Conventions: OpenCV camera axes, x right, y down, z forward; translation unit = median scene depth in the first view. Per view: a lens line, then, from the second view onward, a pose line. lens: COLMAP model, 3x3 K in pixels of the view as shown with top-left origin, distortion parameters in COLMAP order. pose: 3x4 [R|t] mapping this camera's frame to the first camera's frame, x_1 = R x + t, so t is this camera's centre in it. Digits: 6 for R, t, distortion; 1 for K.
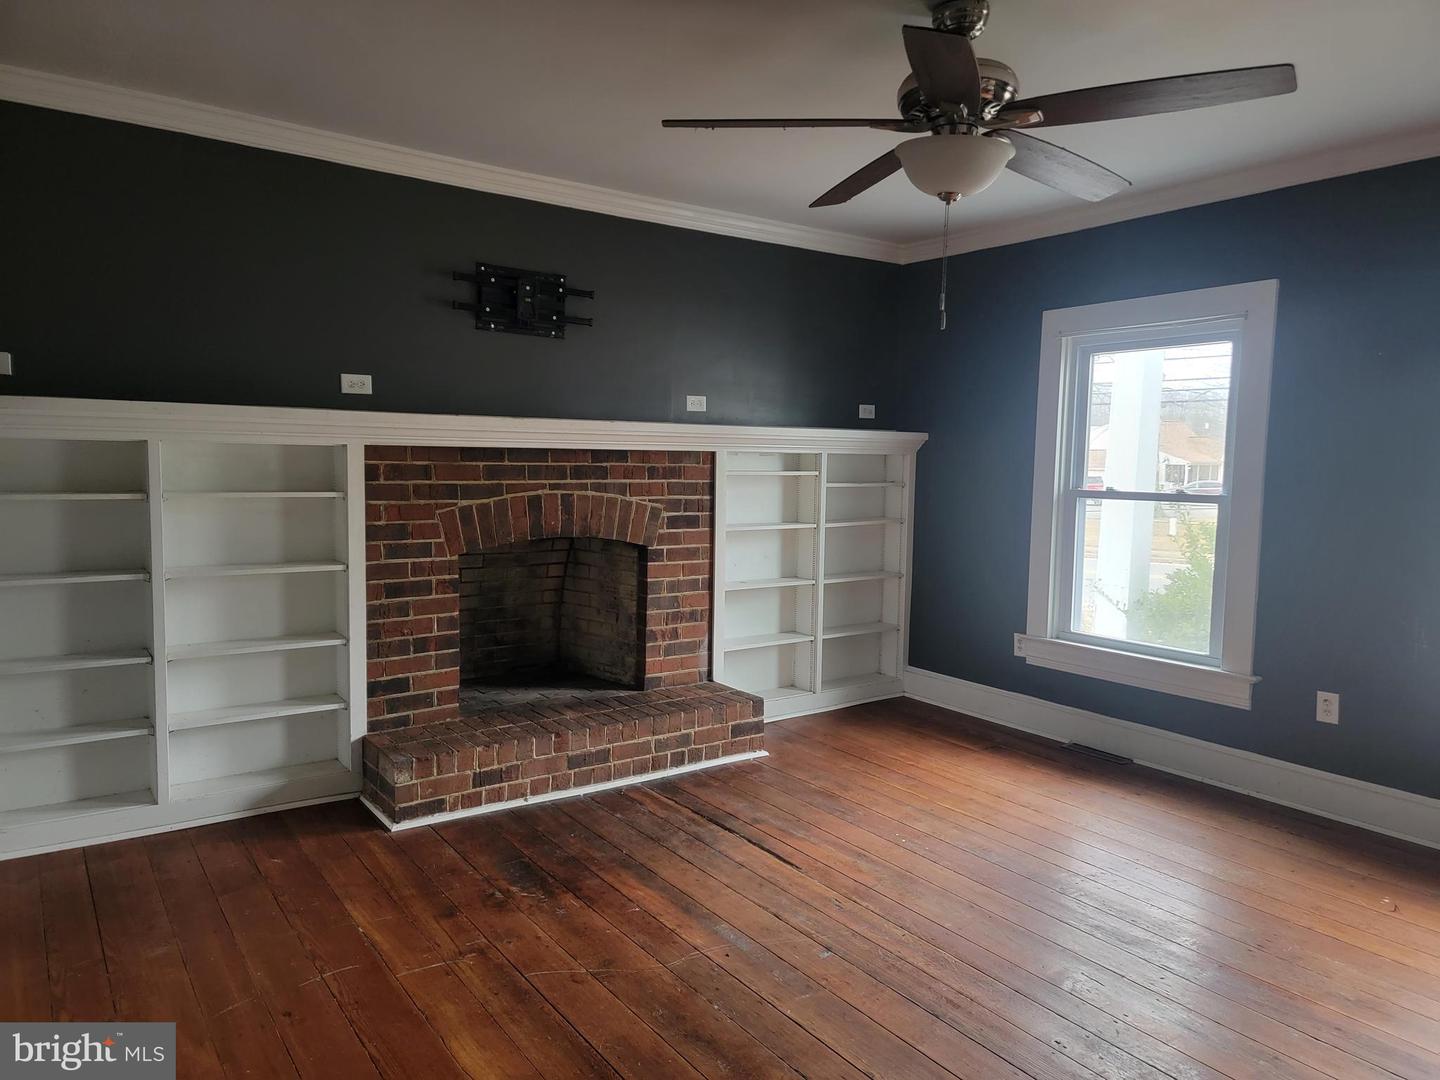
lens RADIAL K [[982.8, 0, 723.5], [0, 982.8, 532.9], [0, 0, 1]] dist [0.091983, -0.089953]
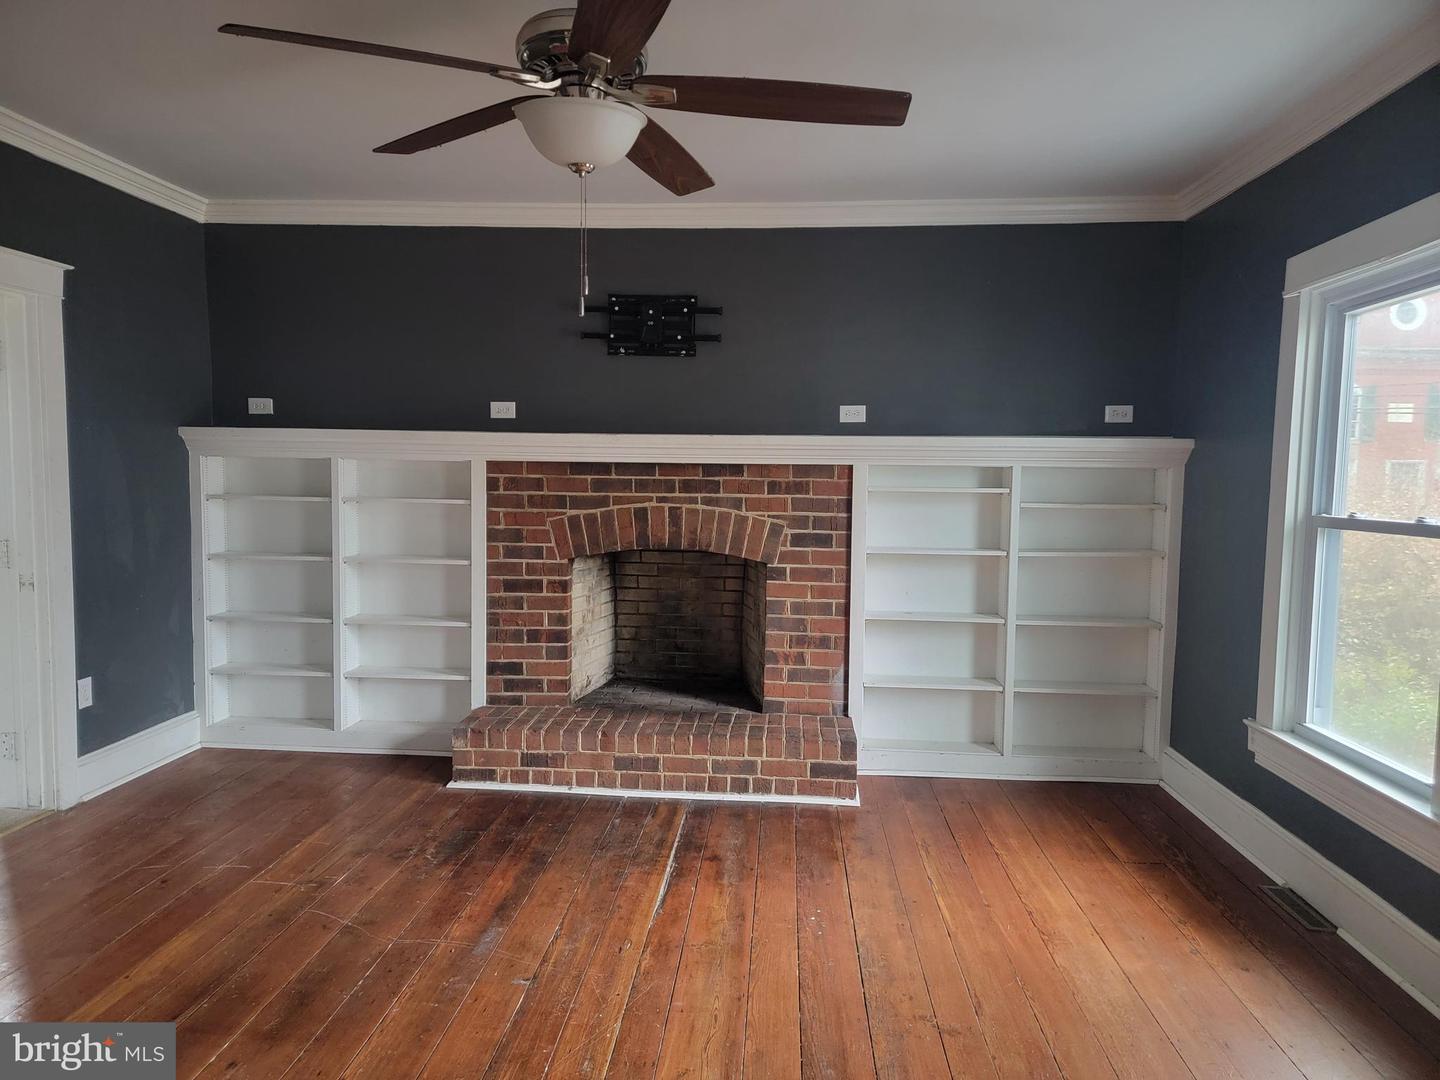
lens RADIAL K [[992.1, 0, 720.0], [0, 992.1, 540.0], [0, 0, 1]] dist [0.093636, -0.092994]
pose [[0.766502, 0.037081, -0.641170, 0.562947], [-0.052488, 0.998609, -0.004995, -0.002407], [0.640093, 0.037482, 0.767383, 0.243929]]
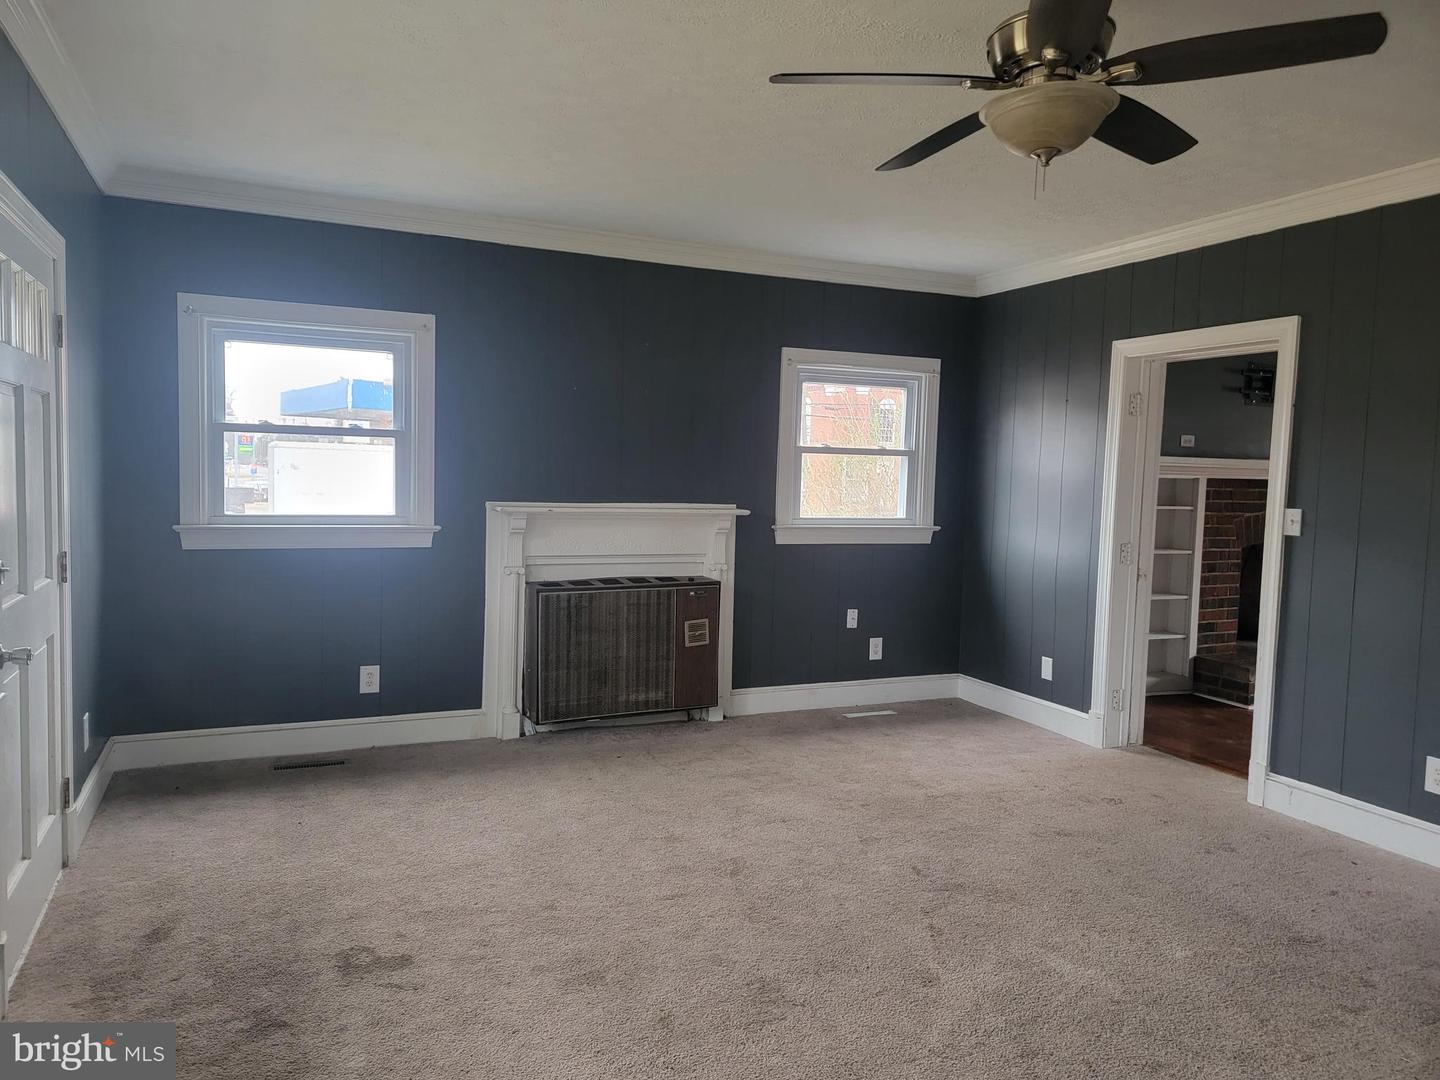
lens RADIAL K [[992.1, 0, 720.0], [0, 992.1, 540.0], [0, 0, 1]] dist [0.093636, -0.092994]
pose [[0.980873, 0.023981, -0.193166, -0.751904], [-0.026600, 0.999586, -0.010976, 0.048506], [0.192823, 0.015904, 0.981105, -0.722125]]
